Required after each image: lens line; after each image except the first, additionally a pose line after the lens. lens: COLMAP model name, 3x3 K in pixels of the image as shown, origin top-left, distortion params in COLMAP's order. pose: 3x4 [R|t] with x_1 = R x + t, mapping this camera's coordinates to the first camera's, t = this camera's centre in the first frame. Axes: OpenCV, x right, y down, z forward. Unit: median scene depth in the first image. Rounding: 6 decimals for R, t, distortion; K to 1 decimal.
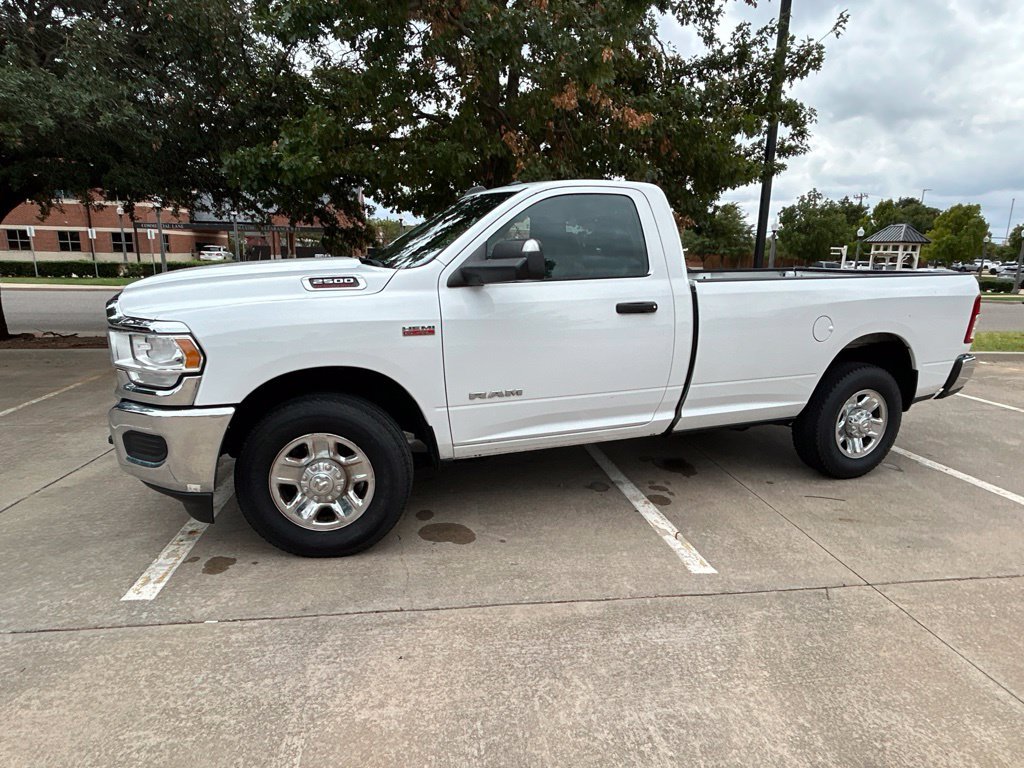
lens RADIAL K [[585.3, 0, 512.0], [0, 585.3, 384.0], [0, 0, 1]] dist [-0.004102, 0.001129]
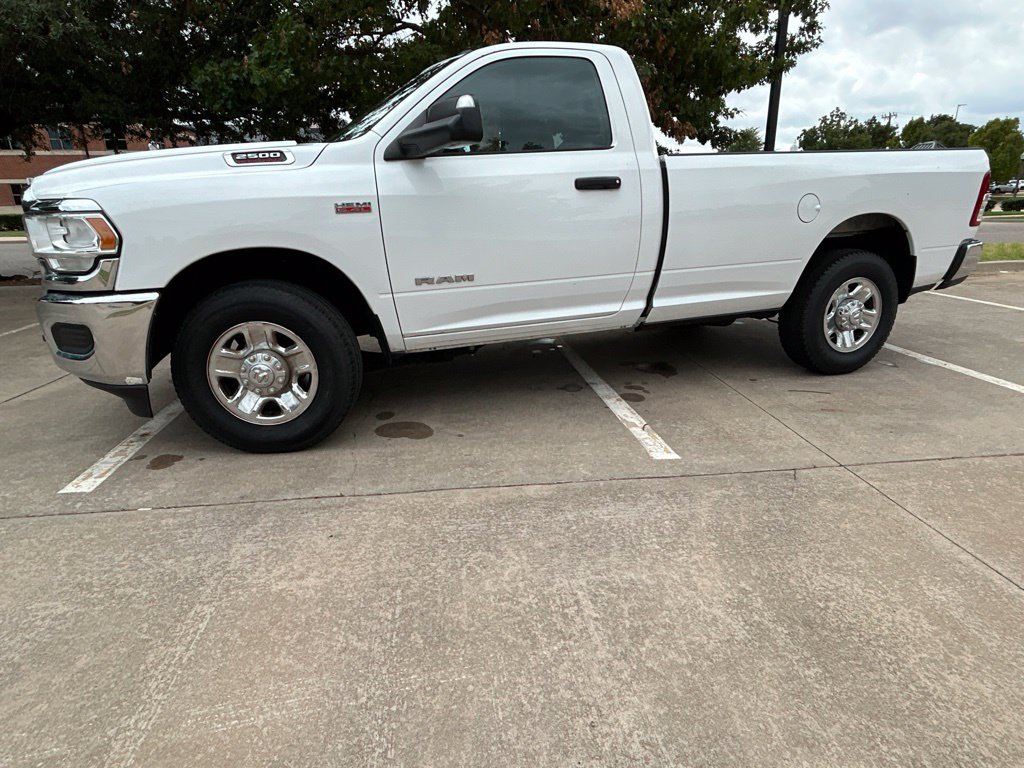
lens RADIAL K [[585.3, 0, 512.0], [0, 585.3, 384.0], [0, 0, 1]] dist [-0.004102, 0.001129]
pose [[0.999139, -0.027941, -0.030671, 0.112642], [0.030701, 0.995141, 0.093551, 0.108032], [0.027908, -0.094412, 0.995142, 0.057852]]
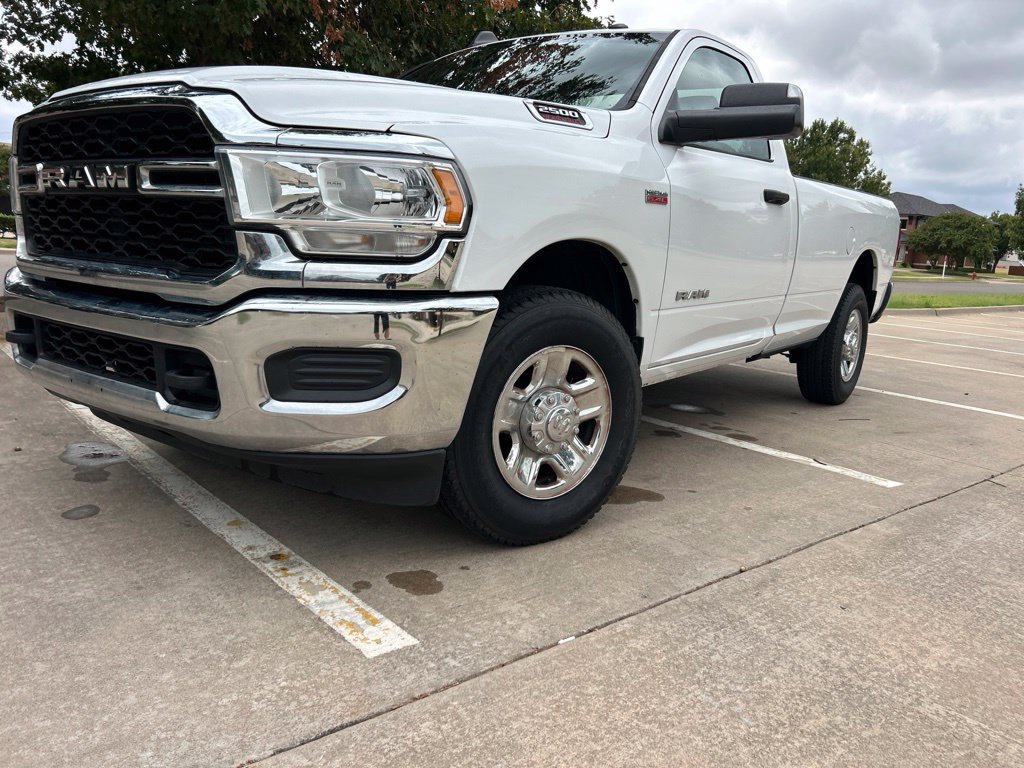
lens RADIAL K [[774.6, 0, 519.9], [0, 774.6, 384.5], [0, 0, 1]] dist [0.054778, -0.060892]
pose [[0.841789, -0.066498, 0.535696, -0.822048], [0.069386, 0.997480, 0.014788, 0.111310], [-0.535329, 0.024721, 0.844282, 0.294415]]
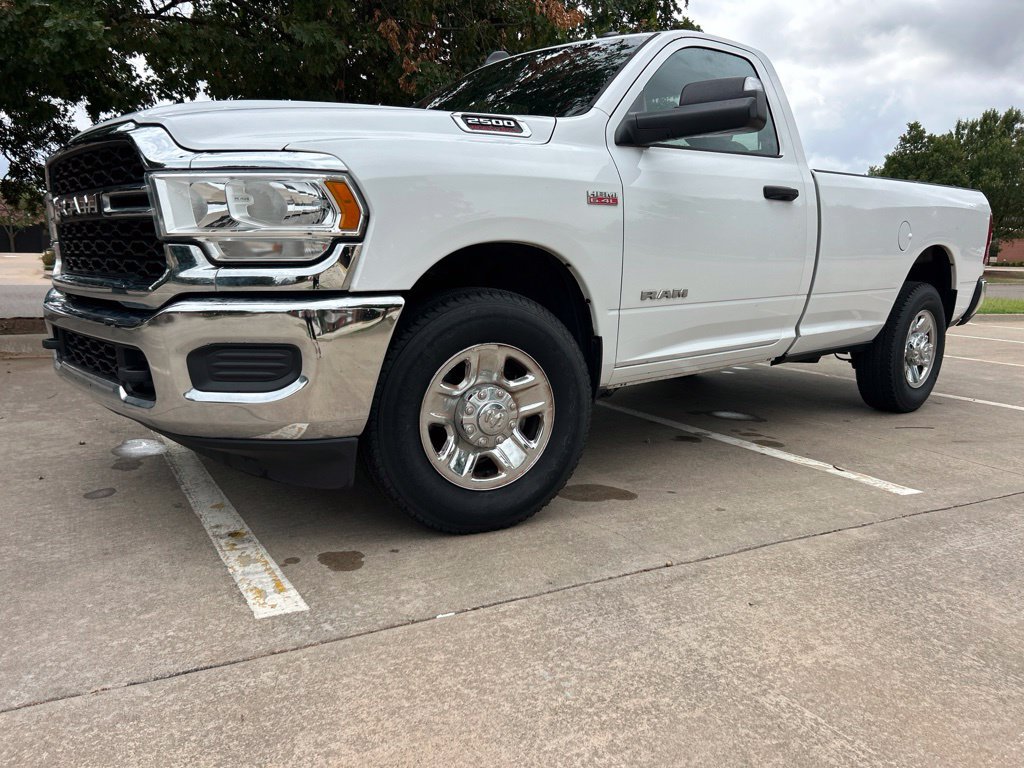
lens RADIAL K [[774.7, 0, 505.5], [0, 774.7, 386.8], [0, 0, 1]] dist [0.053176, -0.058115]
pose [[0.932532, -0.059911, 0.356084, -0.630664], [0.071670, 0.997230, -0.019910, 0.153607], [-0.353904, 0.044088, 0.934242, 0.148965]]
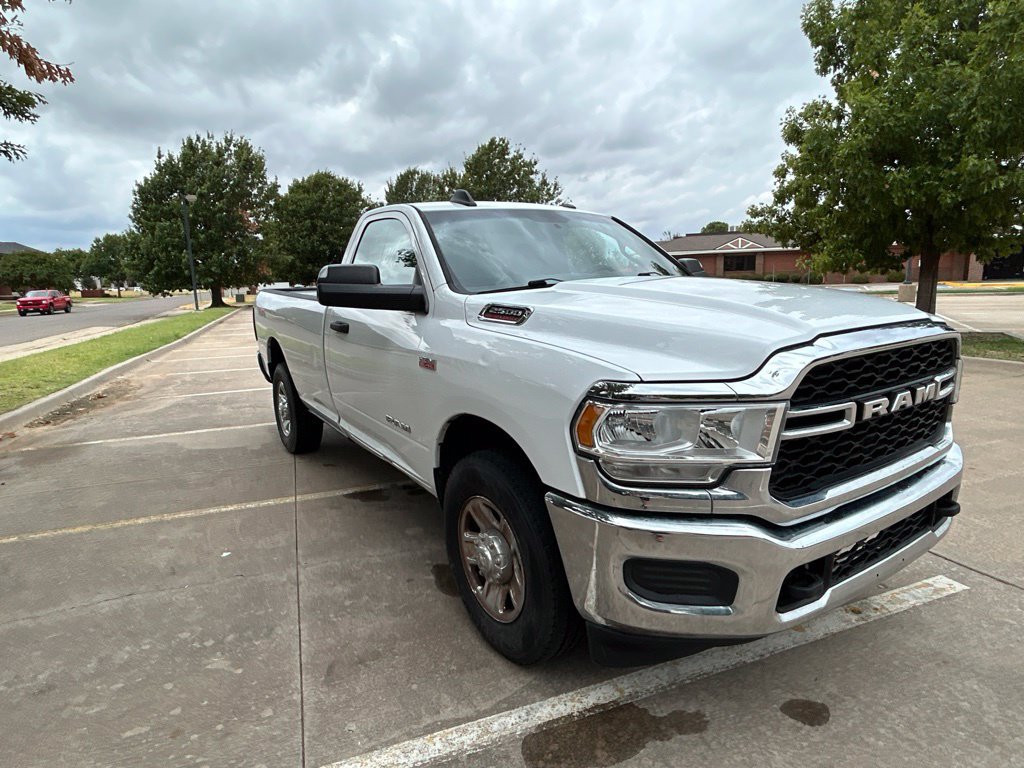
lens RADIAL K [[774.6, 0, 519.9], [0, 774.6, 384.5], [0, 0, 1]] dist [0.054778, -0.060892]
pose [[-0.353150, -0.215043, 0.910517, -1.363263], [0.160495, 0.944873, 0.285406, -0.394145], [-0.921698, 0.246925, -0.299168, 1.790968]]
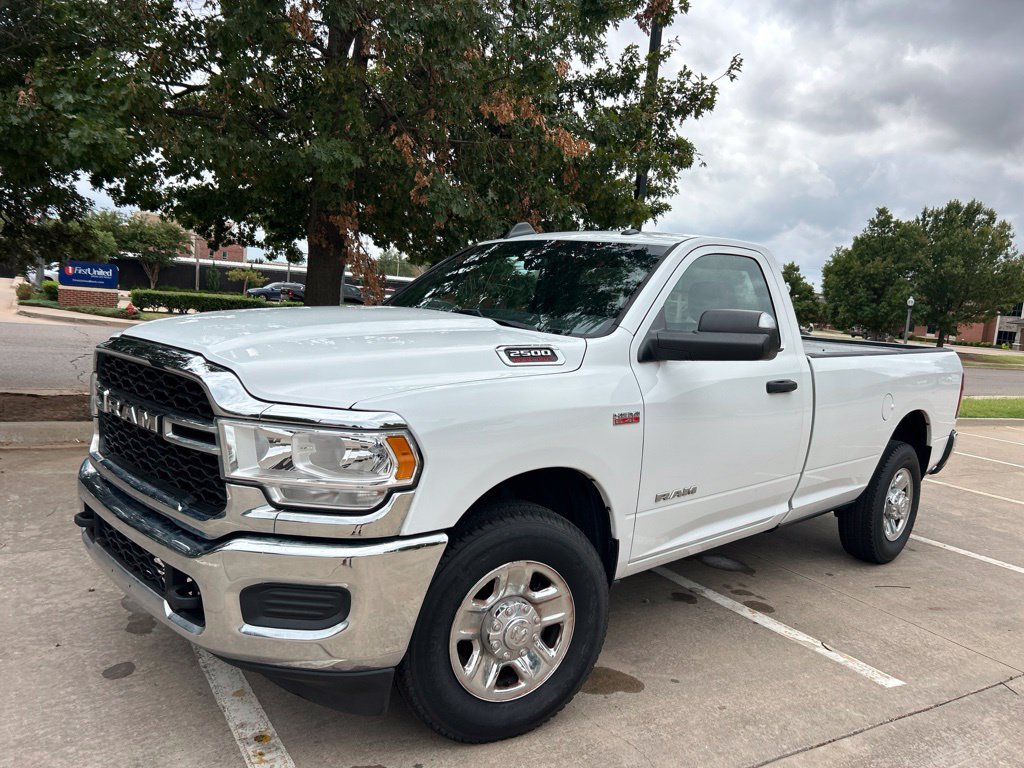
lens RADIAL K [[774.6, 0, 519.9], [0, 774.6, 384.5], [0, 0, 1]] dist [0.054778, -0.060892]
pose [[0.912988, 0.012660, 0.407790, -0.715676], [0.020549, 0.996823, -0.076953, -0.059040], [-0.407468, 0.078637, 0.909827, 0.107315]]
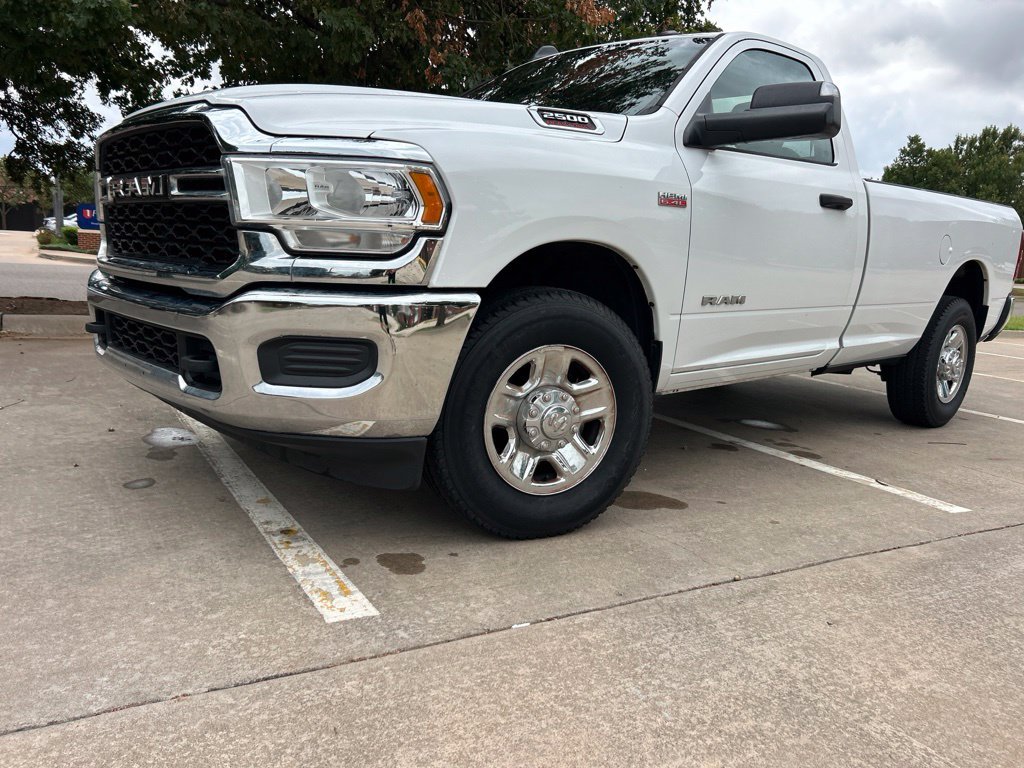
lens RADIAL K [[774.7, 0, 505.5], [0, 774.7, 386.8], [0, 0, 1]] dist [0.053176, -0.058115]
pose [[0.928804, -0.027528, 0.369547, -0.703280], [0.035566, 0.999255, -0.014954, 0.142460], [-0.368860, 0.027032, 0.929092, 0.202333]]
